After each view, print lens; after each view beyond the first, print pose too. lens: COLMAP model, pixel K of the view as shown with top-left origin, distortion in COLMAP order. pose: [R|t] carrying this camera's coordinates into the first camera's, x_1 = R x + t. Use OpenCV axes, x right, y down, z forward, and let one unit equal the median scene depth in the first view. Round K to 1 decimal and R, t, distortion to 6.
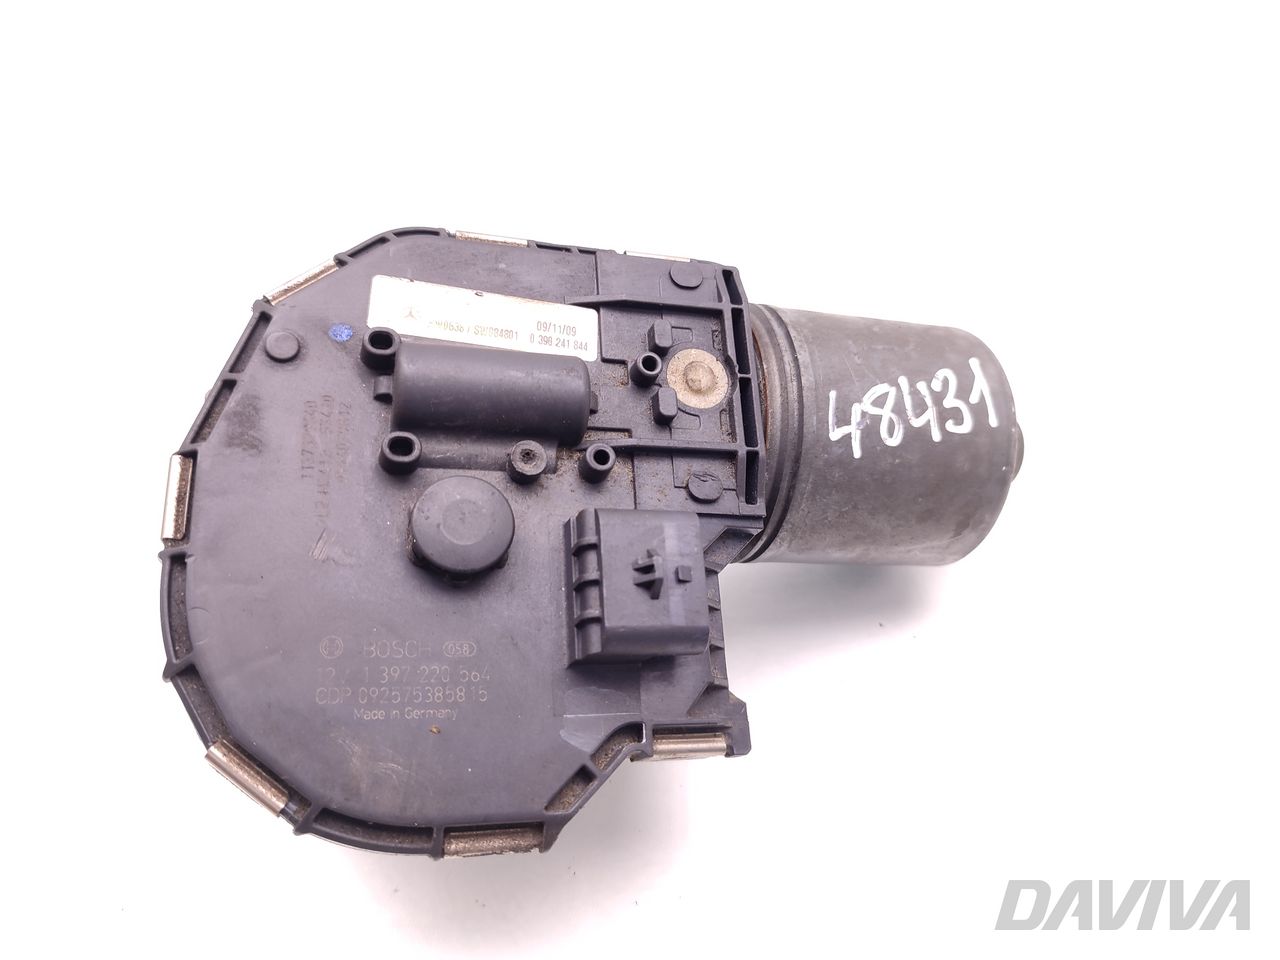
lens RADIAL K [[920.0, 0, 640.0], [0, 920.0, 480.0], [0, 0, 1]] dist [-0.002668, -0.000505]
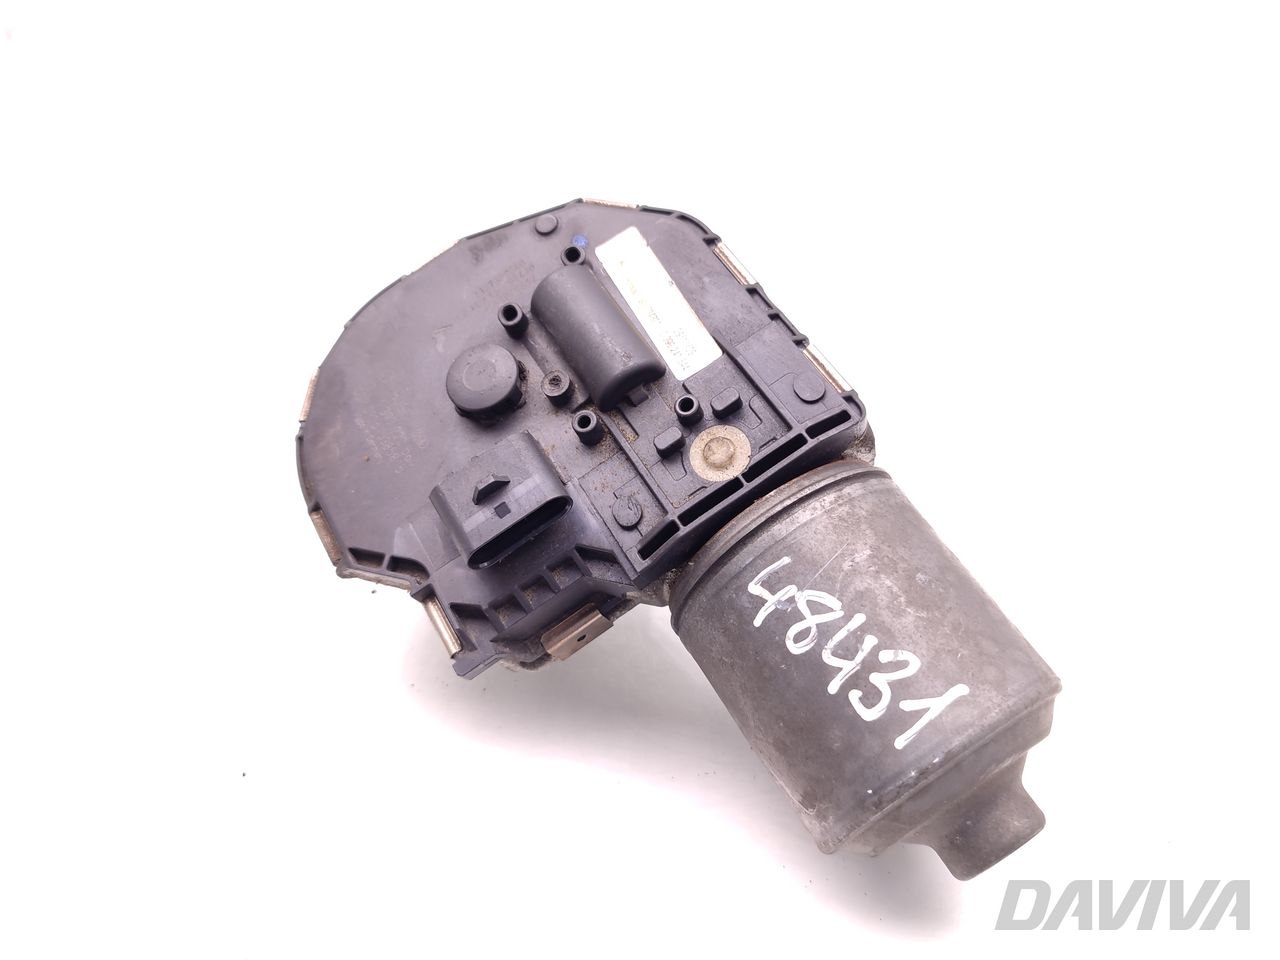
lens RADIAL K [[880.9, 0, 640.0], [0, 880.9, 480.0], [0, 0, 1]] dist [0.002587, 0.000376]
pose [[0.393914, 0.642862, -0.656932, 0.704975], [-0.685428, 0.681639, 0.256039, -0.283298], [0.612389, 0.349423, 0.709143, 0.239309]]
